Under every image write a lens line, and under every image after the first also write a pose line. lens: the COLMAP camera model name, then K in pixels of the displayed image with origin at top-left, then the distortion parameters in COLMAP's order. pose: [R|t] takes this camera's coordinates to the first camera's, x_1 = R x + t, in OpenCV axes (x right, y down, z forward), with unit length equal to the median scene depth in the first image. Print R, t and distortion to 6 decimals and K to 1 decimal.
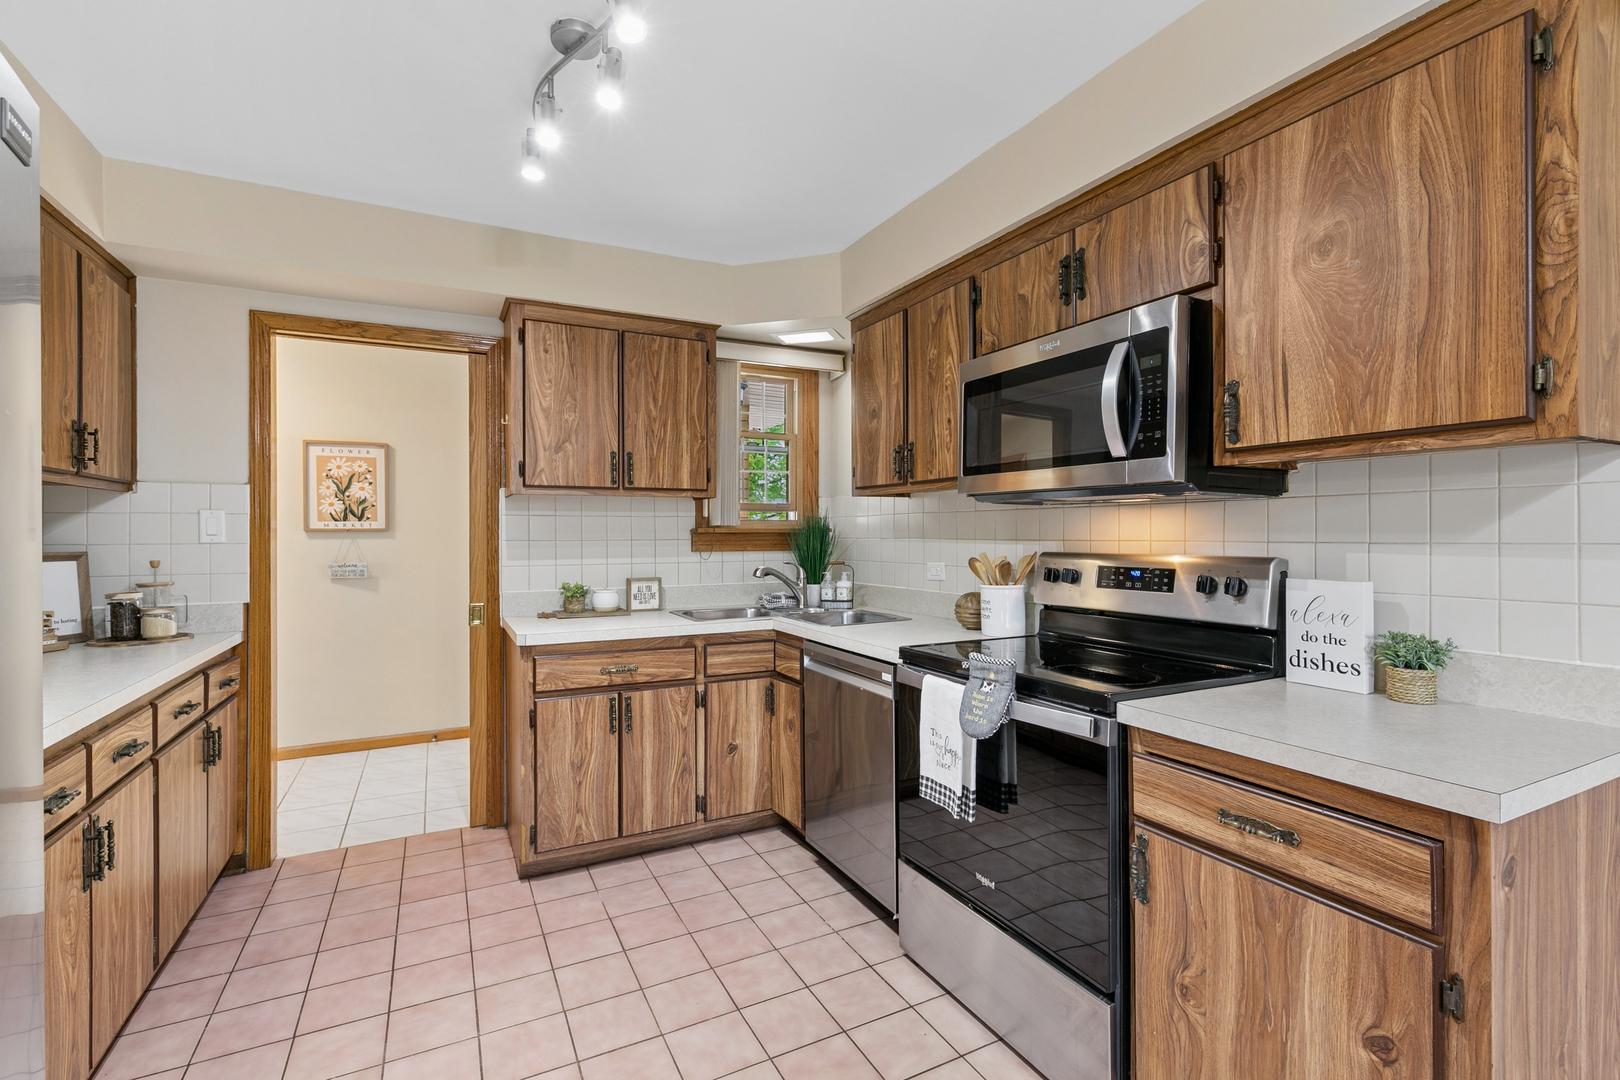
lens RADIAL K [[723.0, 0, 806.8], [0, 723.0, 536.3], [0, 0, 1]] dist [0.002948, -0.000081]
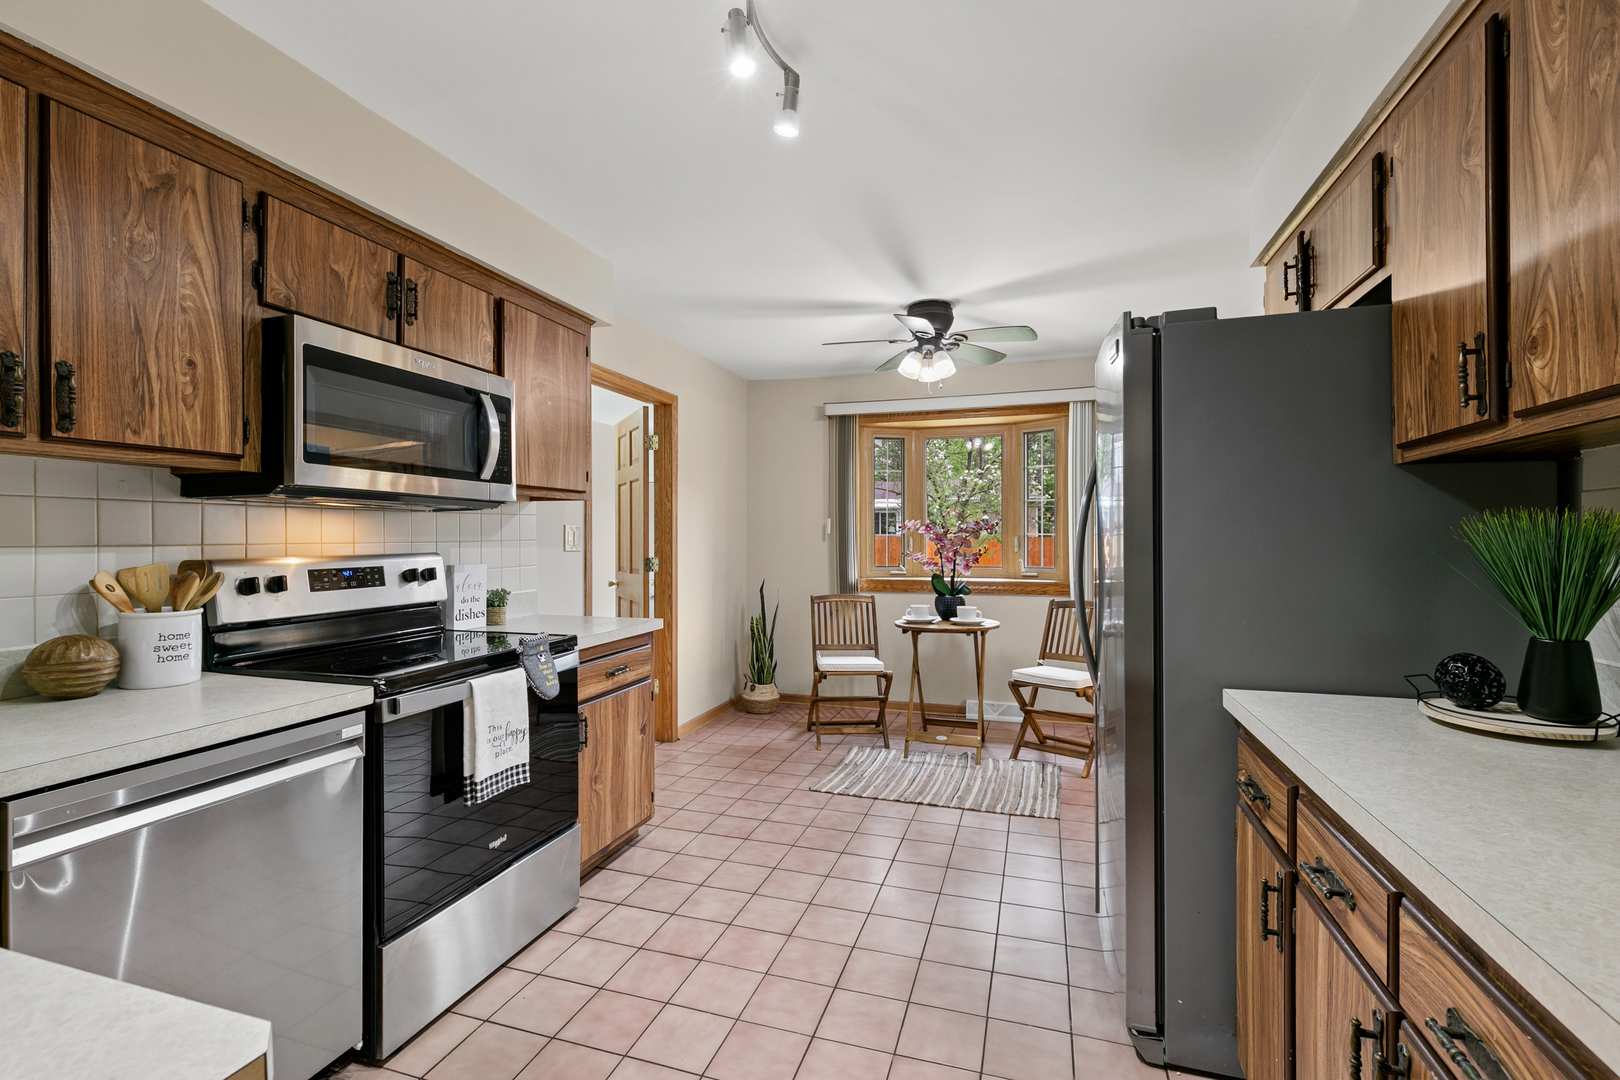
lens RADIAL K [[723.0, 0, 806.8], [0, 723.0, 536.3], [0, 0, 1]] dist [0.002948, -0.000081]
pose [[-0.705263, 0.000625, 0.708945, -0.879047], [0.002922, 0.999994, 0.002026, -0.004106], [-0.708939, 0.003500, -0.705261, 1.421206]]
